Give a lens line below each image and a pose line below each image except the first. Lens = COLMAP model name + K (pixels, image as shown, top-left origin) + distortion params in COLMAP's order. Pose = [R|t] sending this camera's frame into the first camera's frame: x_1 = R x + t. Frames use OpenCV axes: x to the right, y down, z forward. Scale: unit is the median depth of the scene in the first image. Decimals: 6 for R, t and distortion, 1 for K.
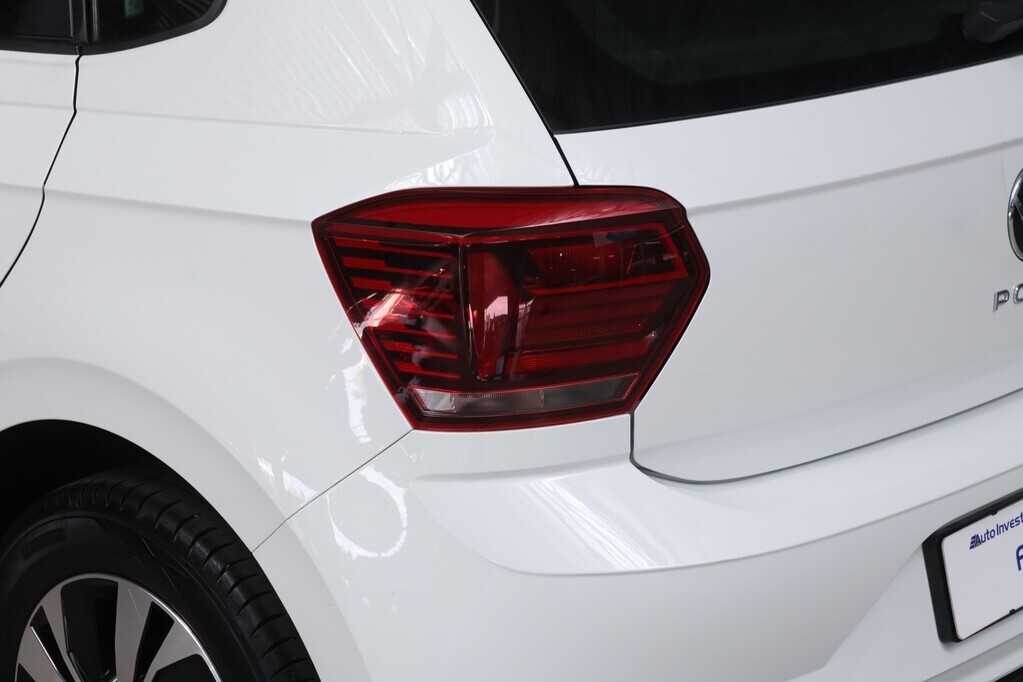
lens RADIAL K [[2397.8, 0, 505.1], [0, 2397.8, 340.9], [0, 0, 1]] dist [0.073000, 0.000000]
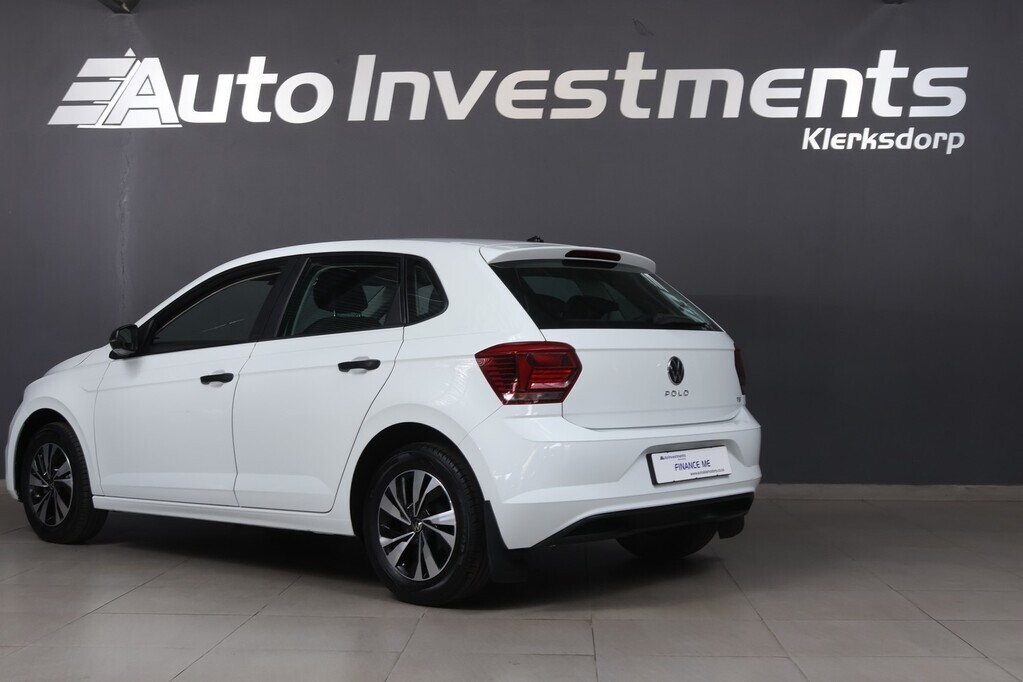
lens RADIAL K [[1332.8, 0, 513.6], [0, 1332.8, 349.3], [0, 0, 1]] dist [-0.061946, 0.000000]
pose [[0.999776, -0.007304, 0.019859, -0.058345], [0.012669, 0.958342, -0.285341, 0.506870], [-0.016947, 0.285529, 0.958220, -0.932751]]
